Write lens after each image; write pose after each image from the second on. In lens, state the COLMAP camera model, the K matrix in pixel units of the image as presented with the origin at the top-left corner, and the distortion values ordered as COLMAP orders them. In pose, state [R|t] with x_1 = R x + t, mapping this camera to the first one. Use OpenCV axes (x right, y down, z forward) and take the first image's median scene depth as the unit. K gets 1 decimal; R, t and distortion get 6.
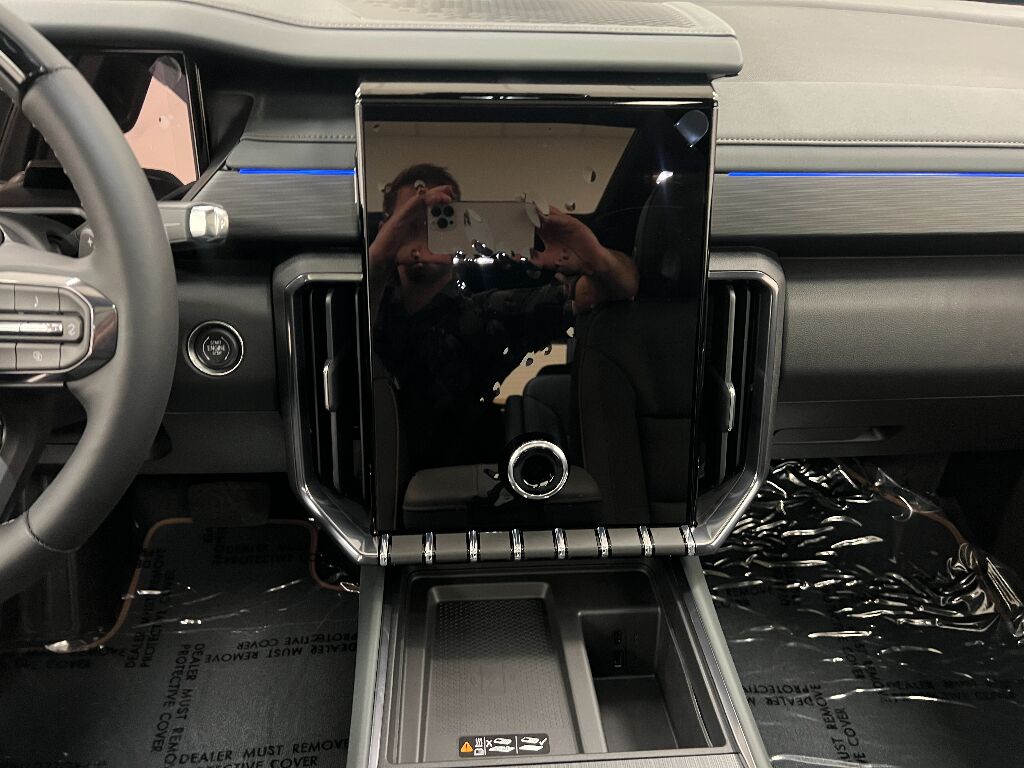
lens RADIAL K [[773.7, 0, 512.7], [0, 773.7, 376.1], [0, 0, 1]] dist [0.050002, -0.056490]
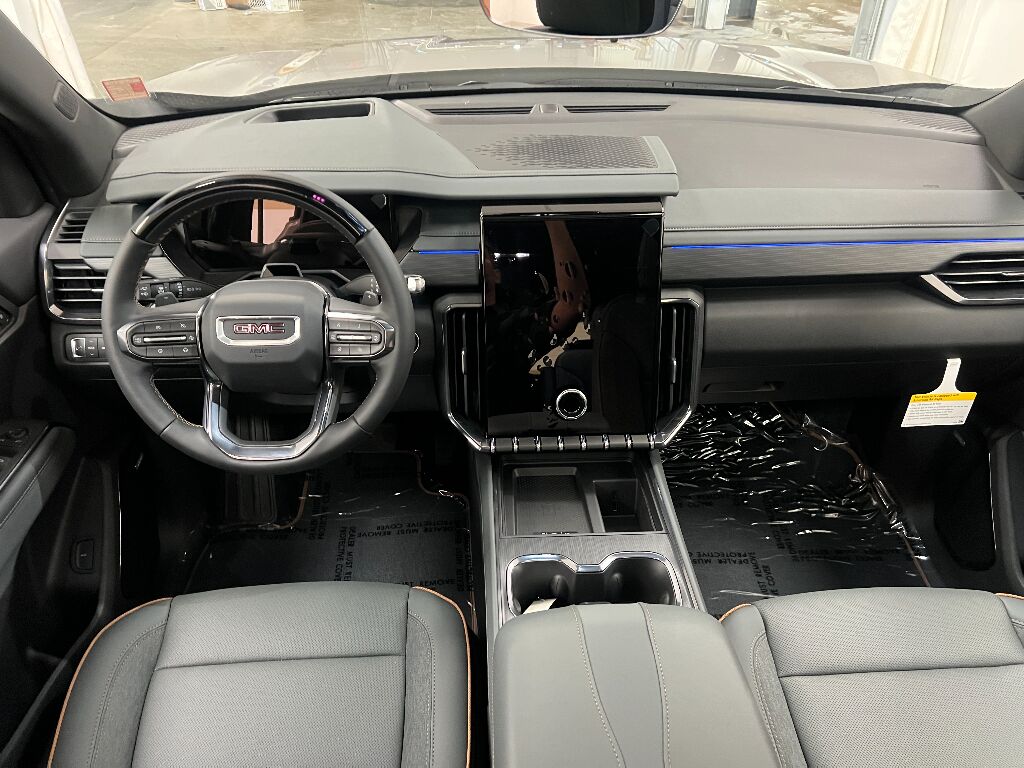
lens RADIAL K [[767.5, 0, 509.5], [0, 767.5, 388.9], [0, 0, 1]] dist [0.080585, -0.109954]
pose [[0.999225, -0.005769, -0.038926, -0.045018], [0.007837, 0.998553, 0.053195, -0.017988], [0.038562, -0.053459, 0.997825, -0.867699]]
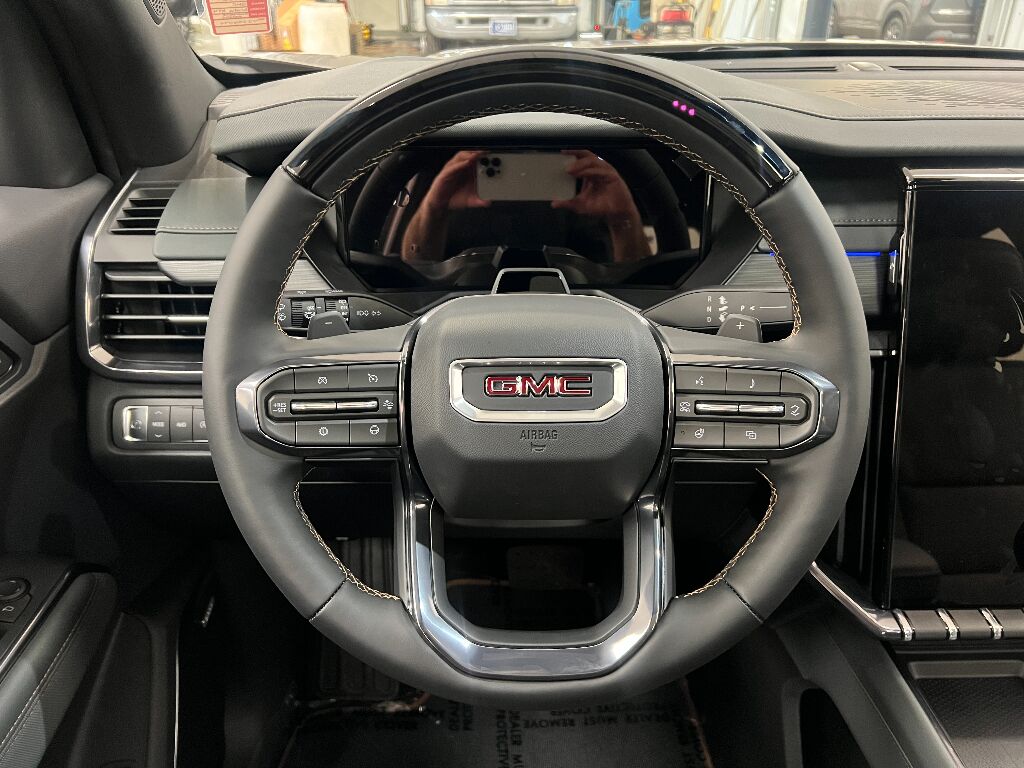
lens RADIAL K [[783.4, 0, 512.0], [0, 783.4, 384.0], [0, 0, 1]] dist [0.040755, -0.053898]
pose [[0.997799, 0.004609, -0.066155, -0.574842], [-0.008841, 0.997922, -0.063830, -0.015575], [0.065724, 0.064274, 0.995766, -0.062152]]
